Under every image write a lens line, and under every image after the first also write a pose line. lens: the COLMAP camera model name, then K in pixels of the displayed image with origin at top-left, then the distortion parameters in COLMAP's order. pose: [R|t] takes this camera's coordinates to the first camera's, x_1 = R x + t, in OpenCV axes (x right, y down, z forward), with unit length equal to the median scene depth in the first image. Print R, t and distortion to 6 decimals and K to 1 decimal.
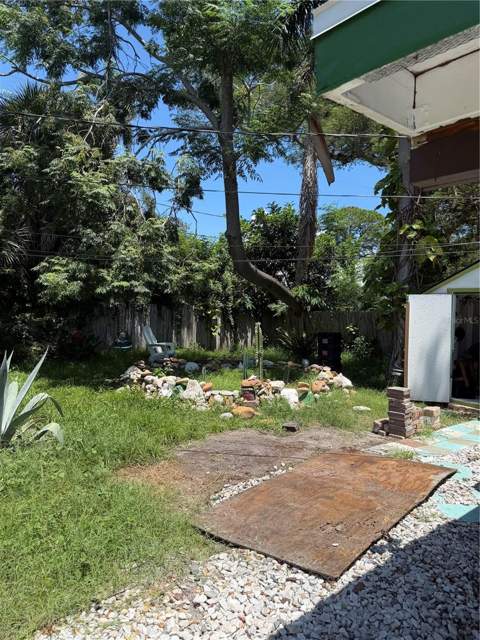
lens RADIAL K [[449.1, 0, 217.7], [0, 449.1, 333.8], [0, 0, 1]] dist [0.011033, -0.020318]
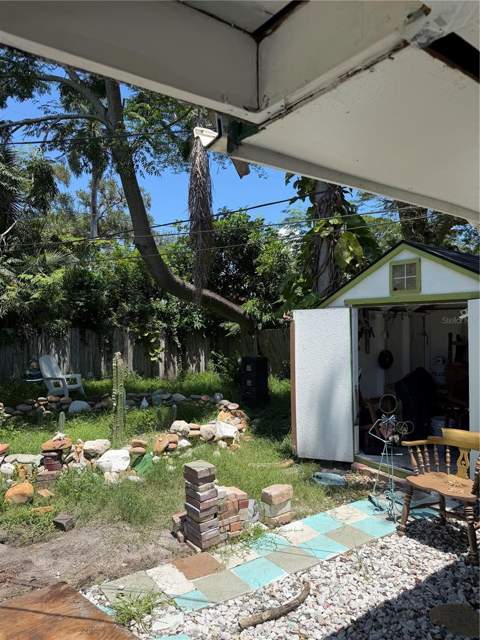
lens RADIAL K [[449.1, 0, 241.0], [0, 449.1, 318.0], [0, 0, 1]] dist [0.011033, -0.020318]
pose [[0.998659, -0.034684, -0.038432, 0.316354], [0.032023, 0.997185, -0.067797, -0.024515], [0.040675, 0.066476, 0.996959, 0.236651]]
